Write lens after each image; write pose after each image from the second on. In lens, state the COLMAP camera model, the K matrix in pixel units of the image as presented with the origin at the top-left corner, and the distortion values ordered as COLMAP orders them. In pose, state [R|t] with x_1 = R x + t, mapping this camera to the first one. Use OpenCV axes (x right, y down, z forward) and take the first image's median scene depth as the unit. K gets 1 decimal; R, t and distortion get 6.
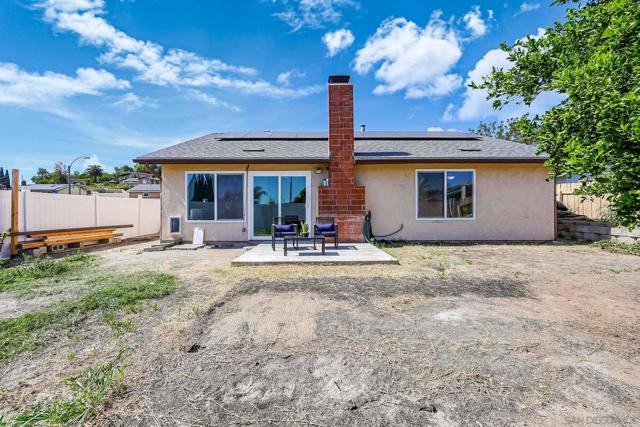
lens RADIAL K [[260.7, 0, 316.8], [0, 260.7, 213.2], [0, 0, 1]] dist [-0.002186, -0.000373]
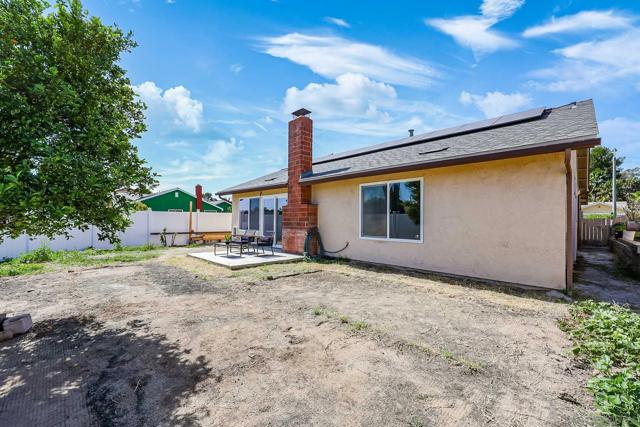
lens RADIAL K [[260.7, 0, 316.8], [0, 260.7, 213.2], [0, 0, 1]] dist [-0.002186, -0.000373]
pose [[0.698758, -0.005936, -0.715333, 0.939528], [-0.009758, 0.999793, -0.017828, -0.046126], [0.715291, 0.019438, 0.698556, 0.239862]]
